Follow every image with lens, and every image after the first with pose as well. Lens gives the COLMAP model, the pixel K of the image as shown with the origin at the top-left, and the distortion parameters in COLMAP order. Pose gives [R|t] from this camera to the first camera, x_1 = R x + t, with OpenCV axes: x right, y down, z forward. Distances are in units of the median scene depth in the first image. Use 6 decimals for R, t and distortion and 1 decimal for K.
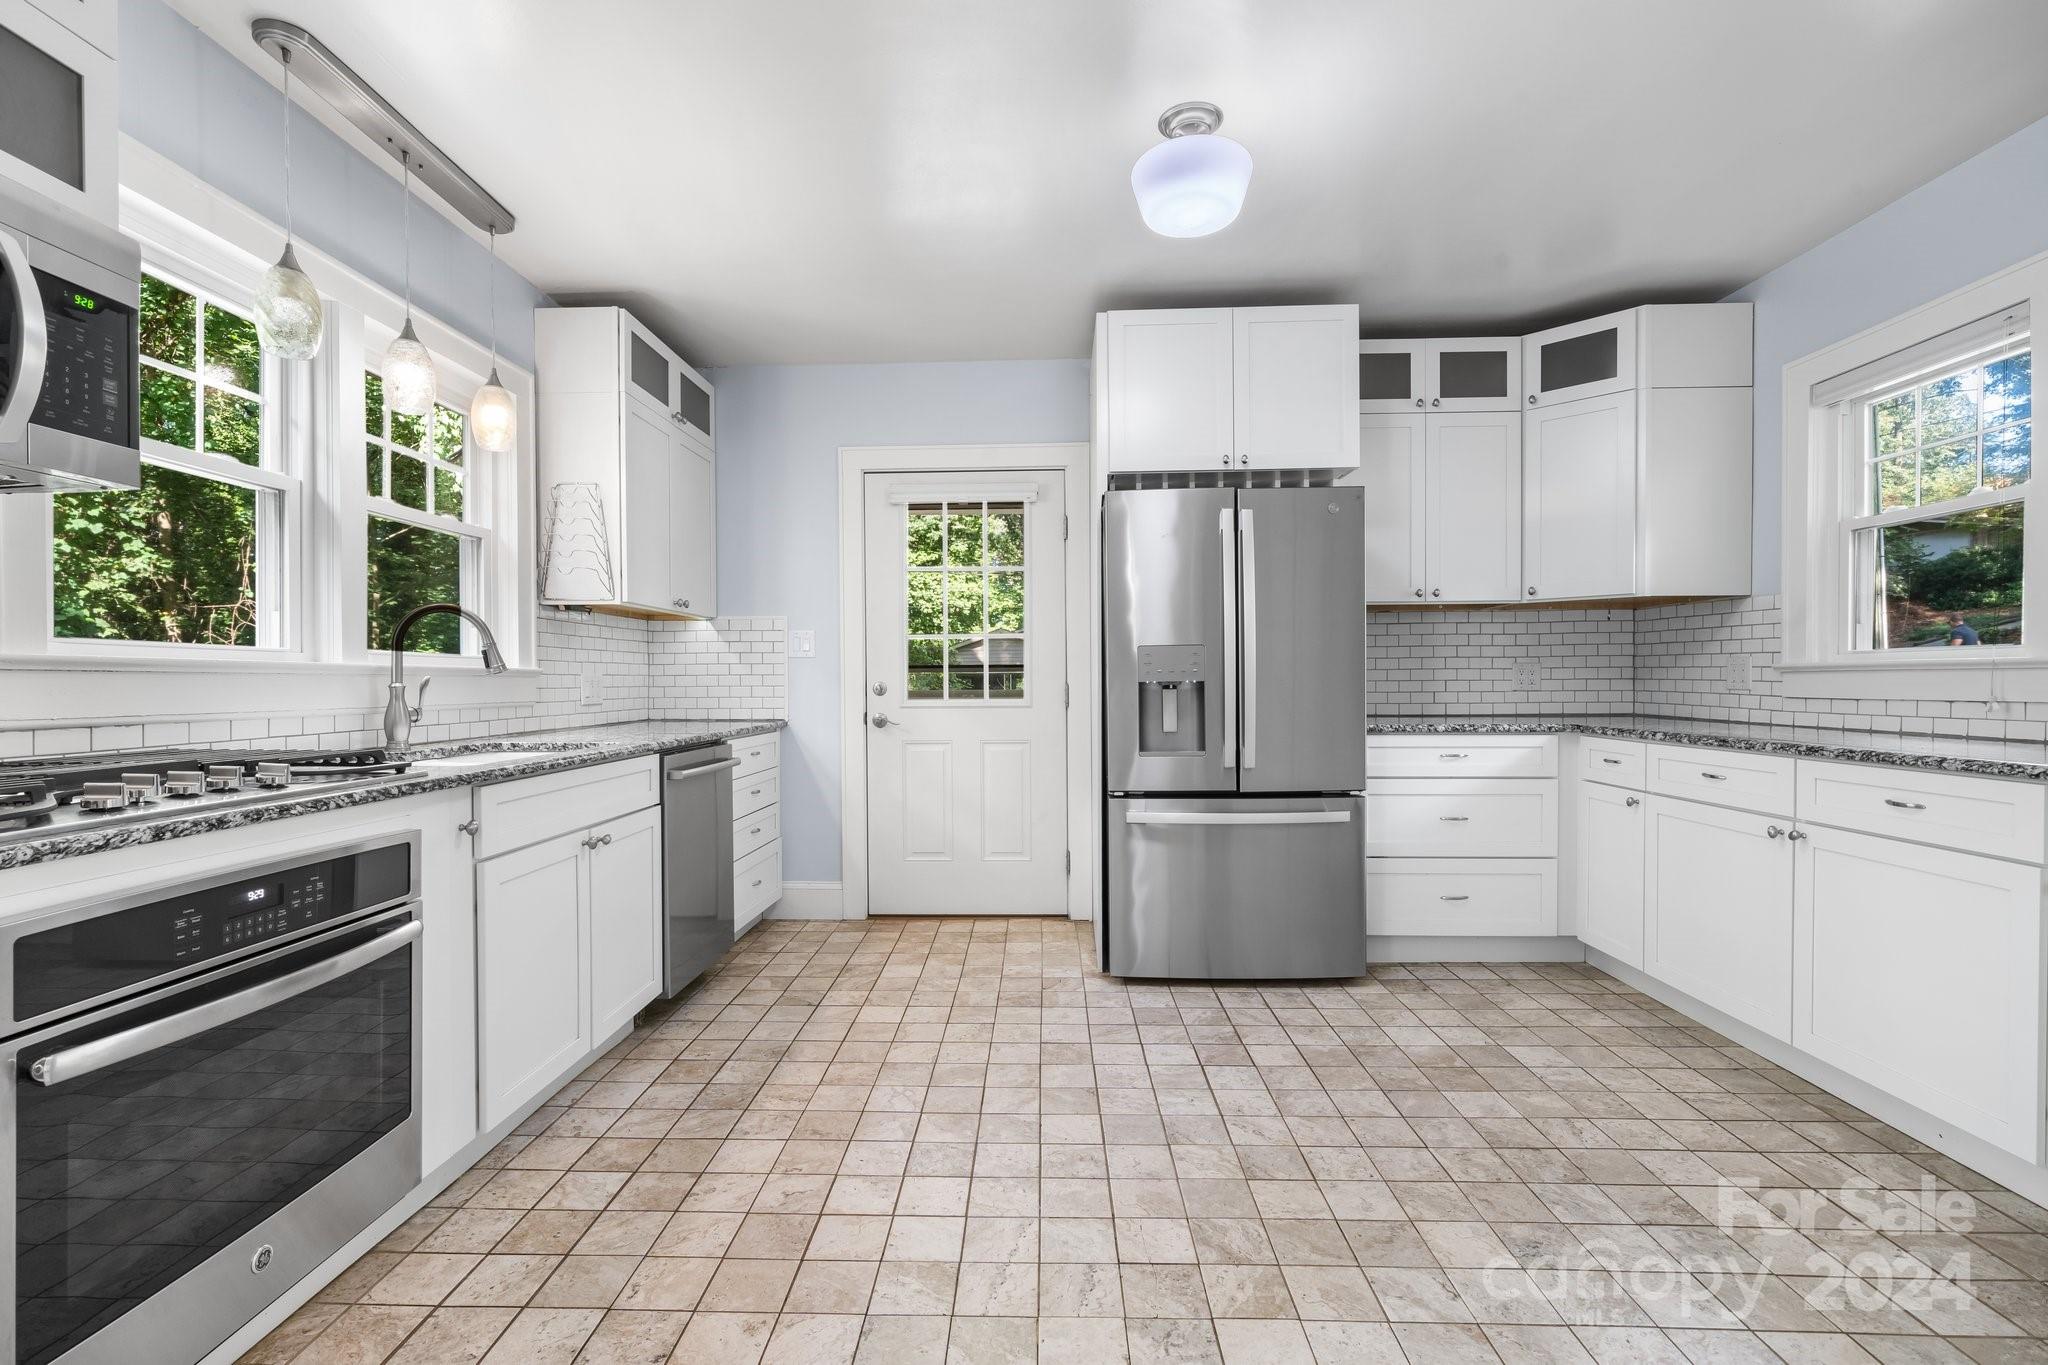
lens RADIAL K [[924.4, 0, 1018.5], [0, 924.4, 689.6], [0, 0, 1]] dist [-0.001194, -0.000413]
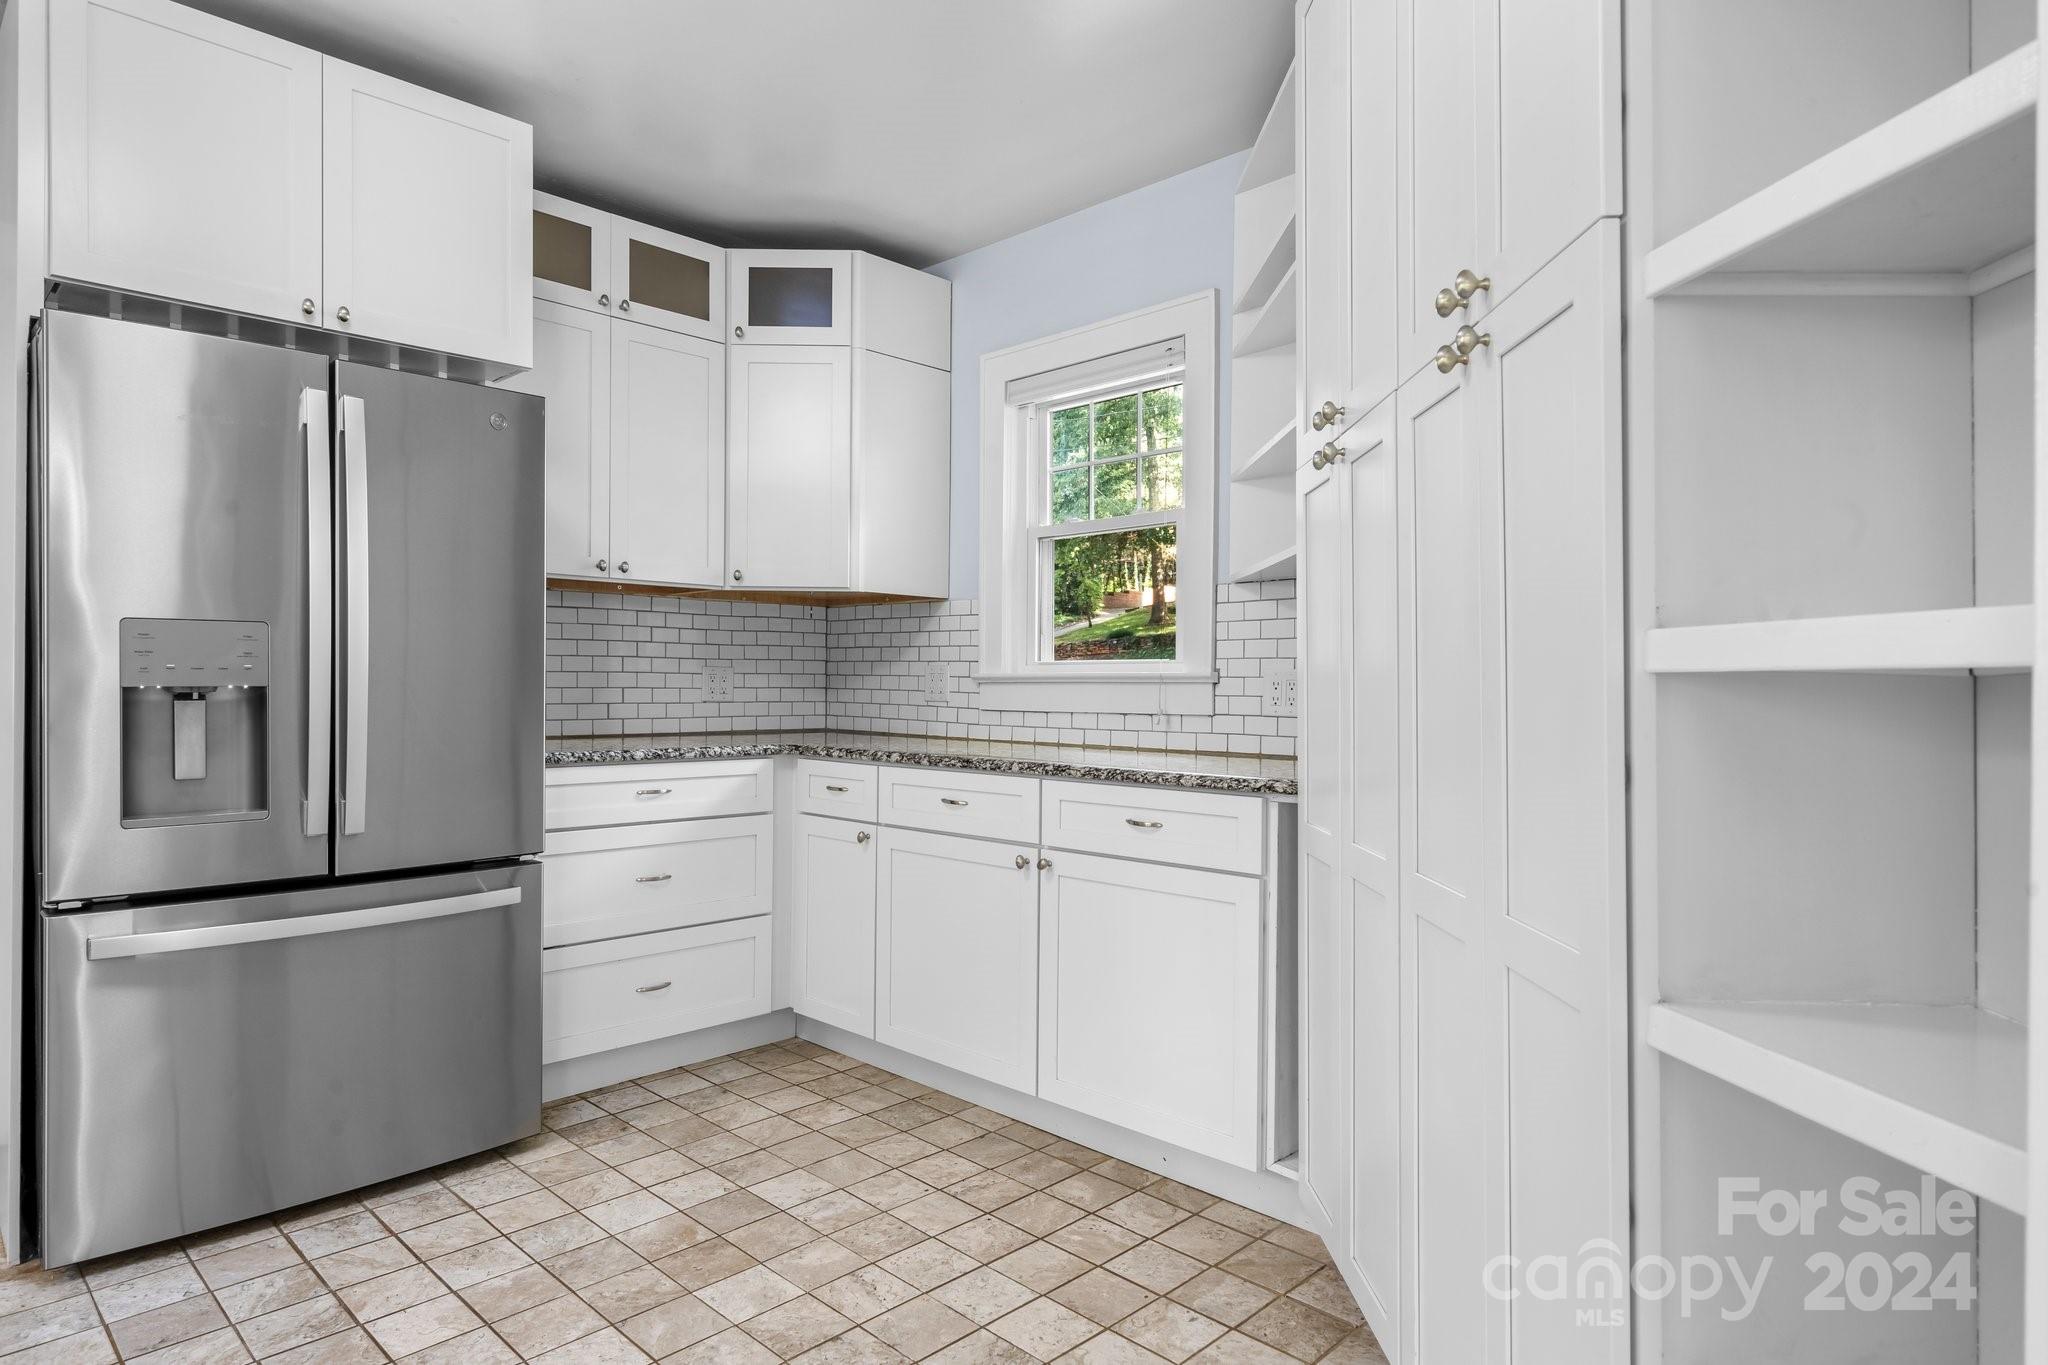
lens RADIAL K [[1172.0, 0, 1032.0], [0, 1172.0, 688.8], [0, 0, 1]] dist [-0.001878, 0.000011]
pose [[0.672839, 0.008802, 0.739737, -0.013251], [-0.003883, 0.999957, -0.008367, -0.003379], [-0.739779, 0.002757, 0.672844, 0.173245]]
